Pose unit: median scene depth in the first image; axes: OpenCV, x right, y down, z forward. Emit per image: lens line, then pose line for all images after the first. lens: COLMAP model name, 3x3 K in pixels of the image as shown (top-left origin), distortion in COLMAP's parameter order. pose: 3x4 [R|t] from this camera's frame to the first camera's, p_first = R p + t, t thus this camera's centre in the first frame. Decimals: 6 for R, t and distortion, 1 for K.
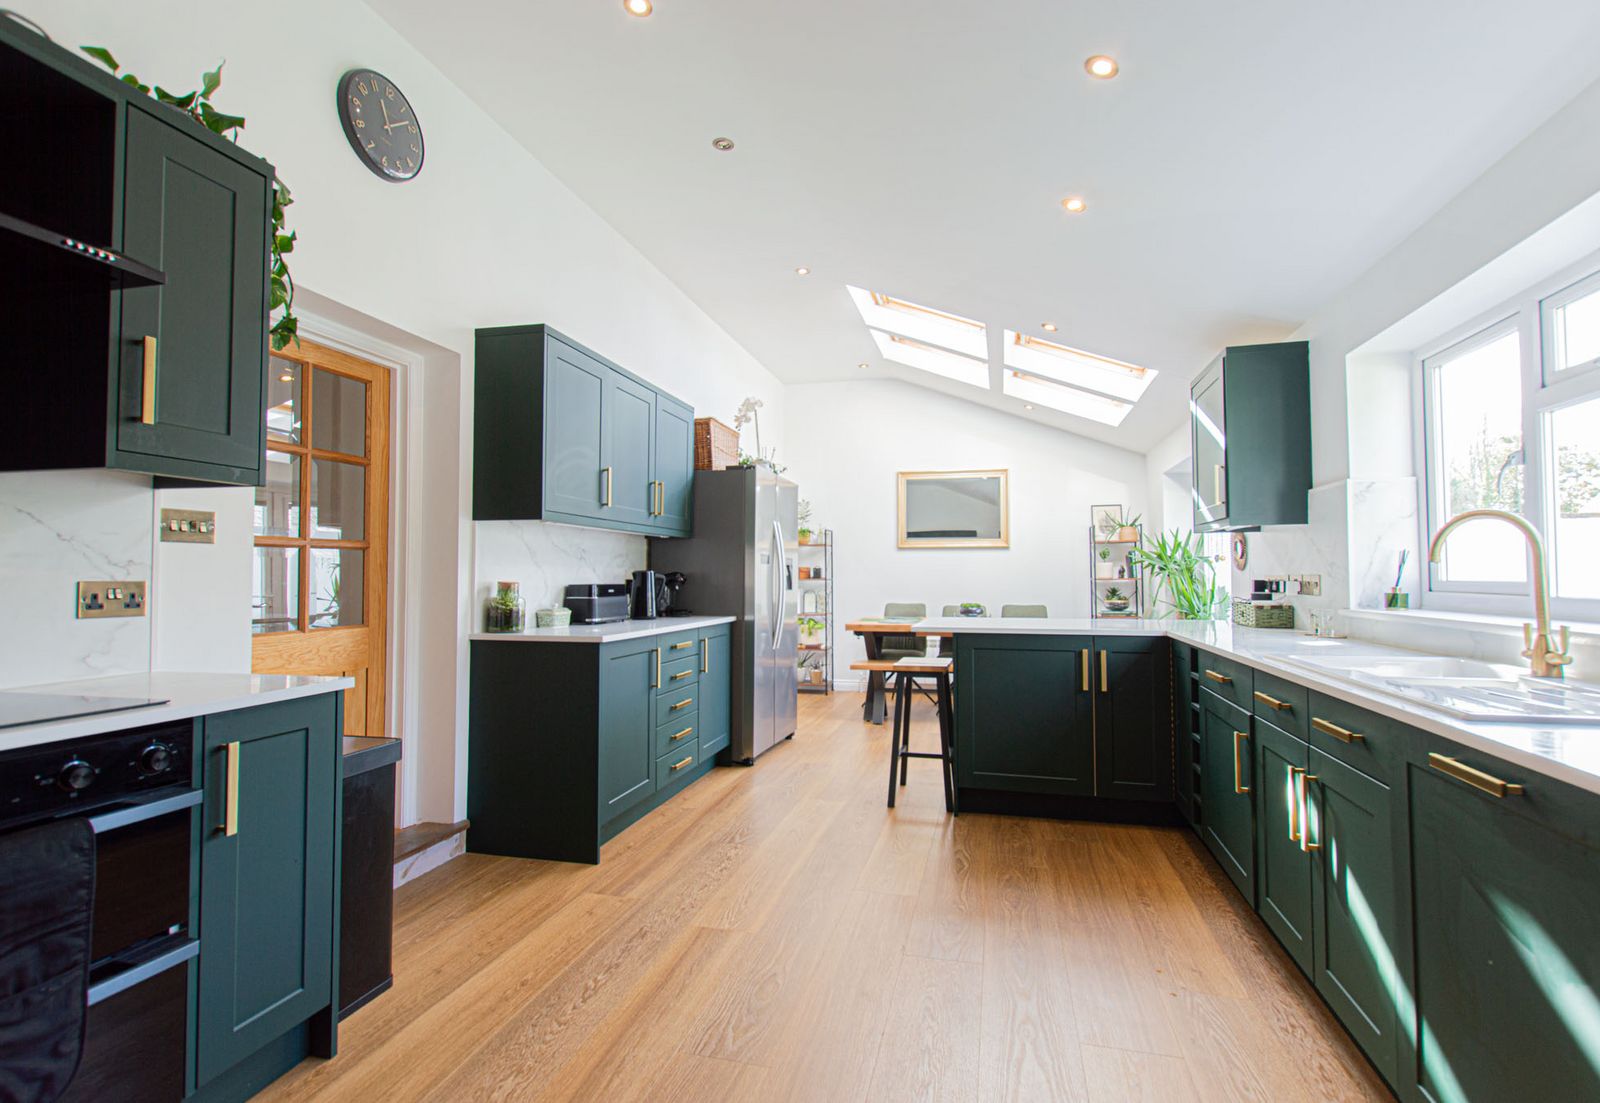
lens RADIAL K [[750.3, 0, 804.8], [0, 750.3, 565.8], [0, 0, 1]] dist [-0.001751, -0.001979]
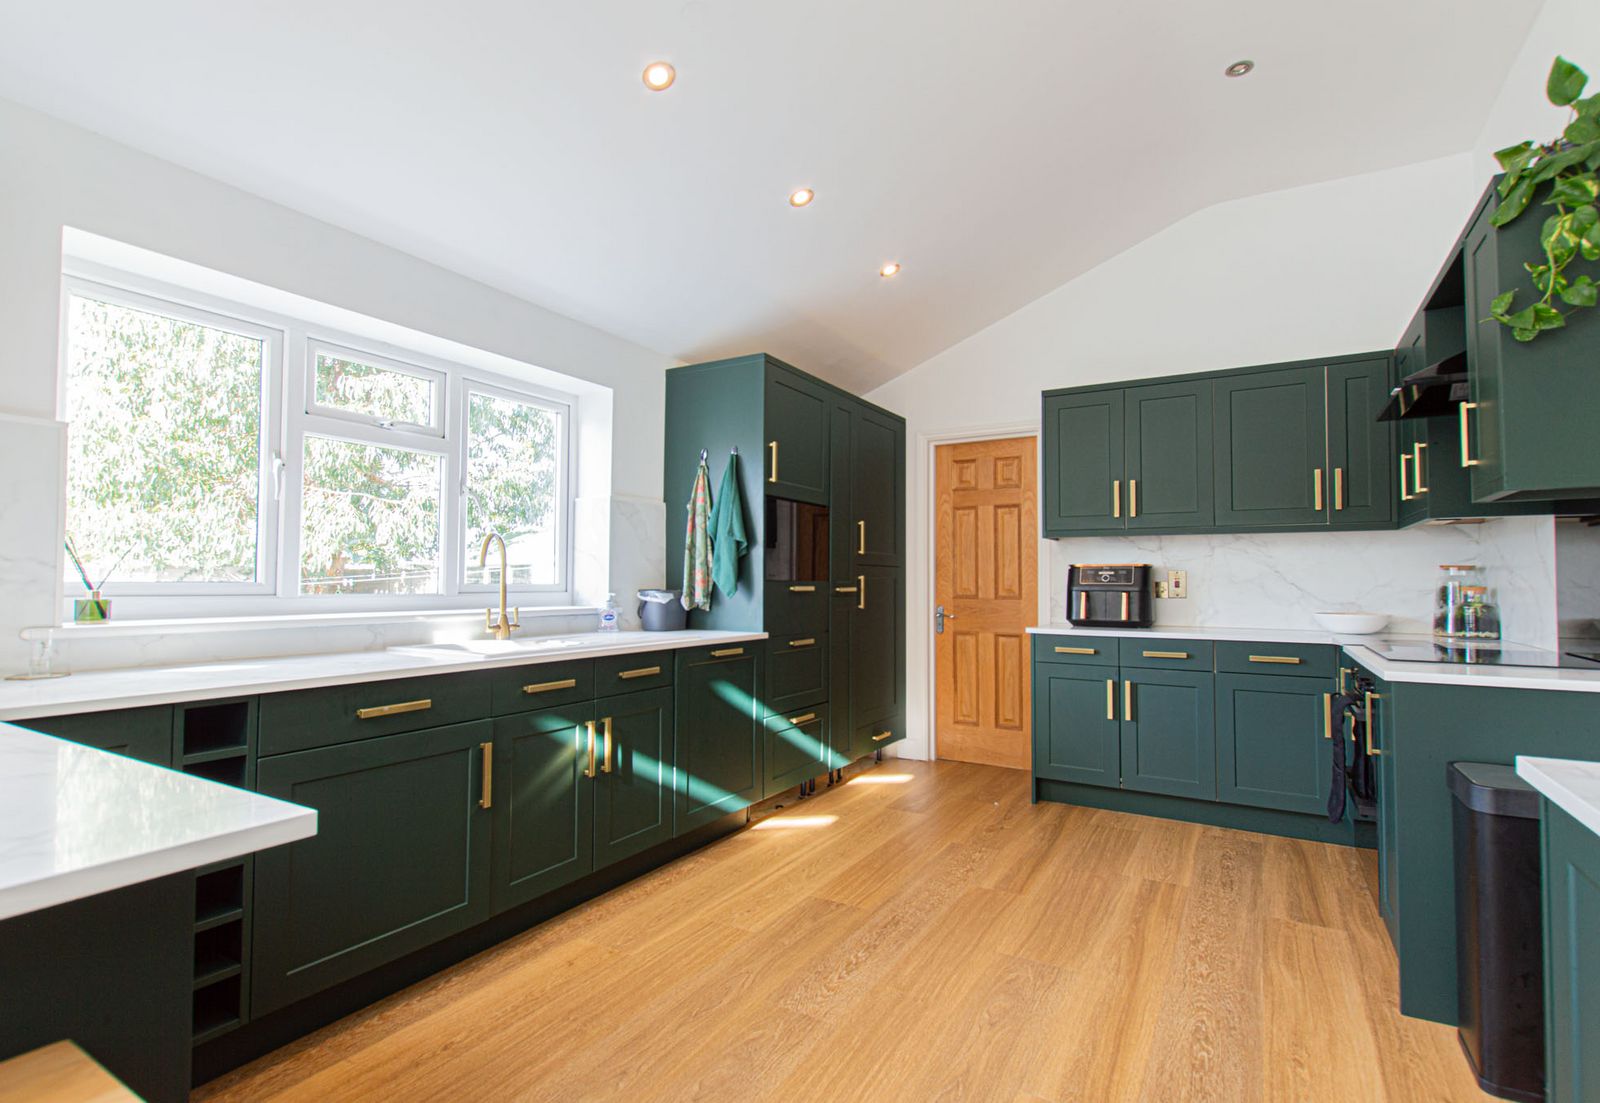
lens RADIAL K [[750.3, 0, 817.7], [0, 750.3, 556.5], [0, 0, 1]] dist [-0.001751, -0.001979]
pose [[-0.962115, 0.010806, 0.272431, -0.067525], [-0.003527, 0.998637, -0.052069, 0.025516], [-0.272623, -0.051057, -0.960765, 1.441417]]
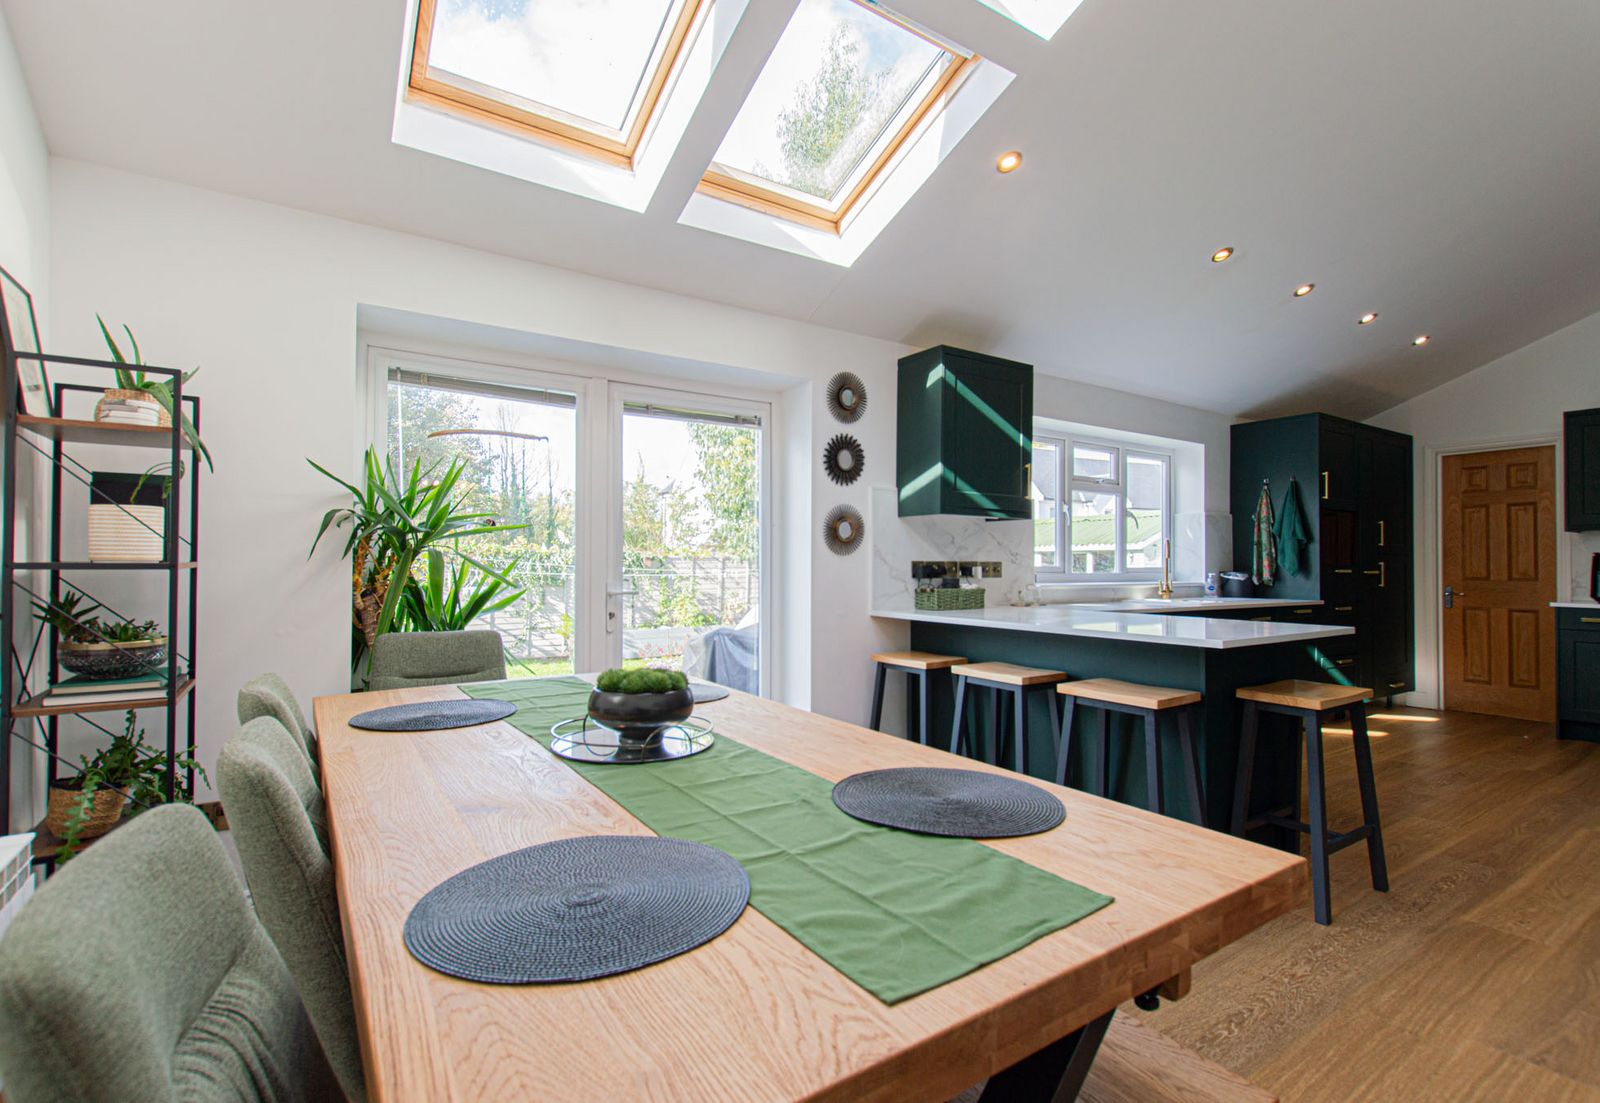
lens RADIAL K [[750.3, 0, 798.4], [0, 750.3, 552.9], [0, 0, 1]] dist [-0.001751, -0.001979]
pose [[-0.738570, 0.012879, 0.674053, 0.055748], [-0.012714, 0.999374, -0.033026, 0.046169], [-0.674056, -0.032962, -0.737944, 2.456546]]
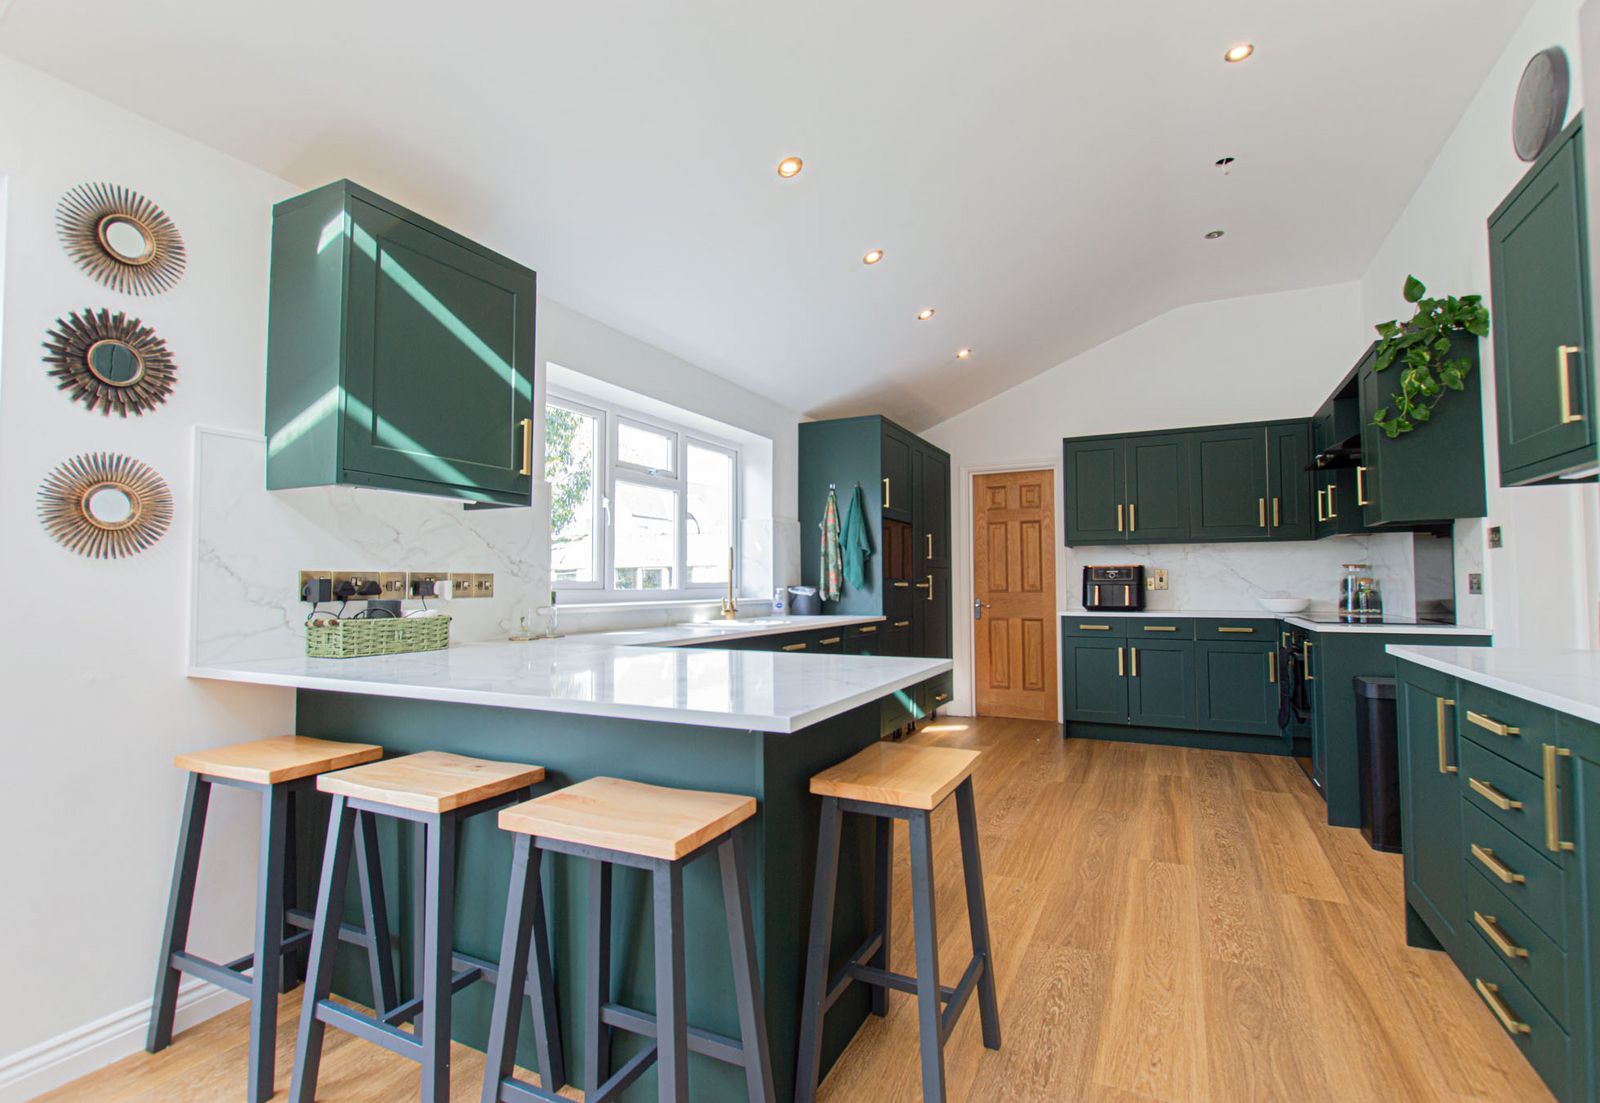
lens RADIAL K [[750.3, 0, 797.4], [0, 750.3, 556.2], [0, 0, 1]] dist [-0.001751, -0.001979]
pose [[-0.976653, 0.018567, 0.214020, 0.166672], [0.006701, 0.998406, -0.056037, 0.043999], [-0.214719, -0.053294, -0.975221, 1.968534]]
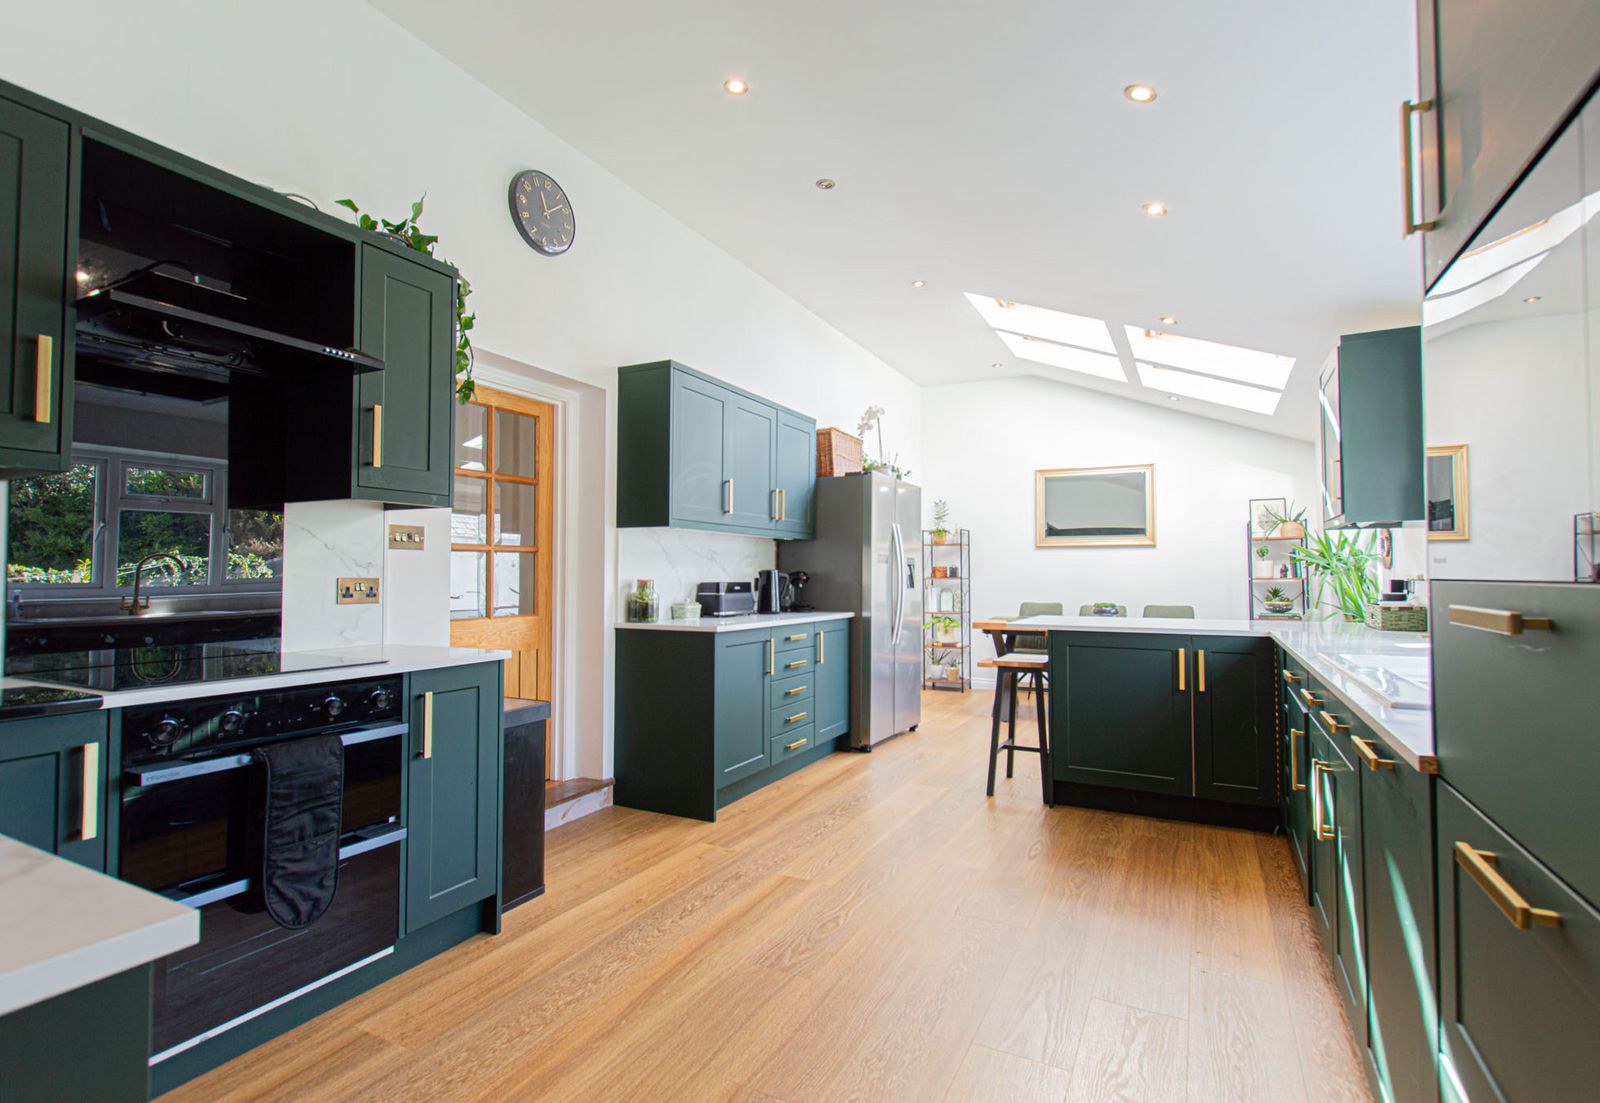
lens RADIAL K [[750.3, 0, 791.5], [0, 750.3, 570.3], [0, 0, 1]] dist [-0.001751, -0.001979]
pose [[0.971376, -0.000466, -0.237546, 0.122668], [0.002125, 0.999975, 0.006726, -0.000715], [0.237537, -0.007039, 0.971353, -0.106922]]
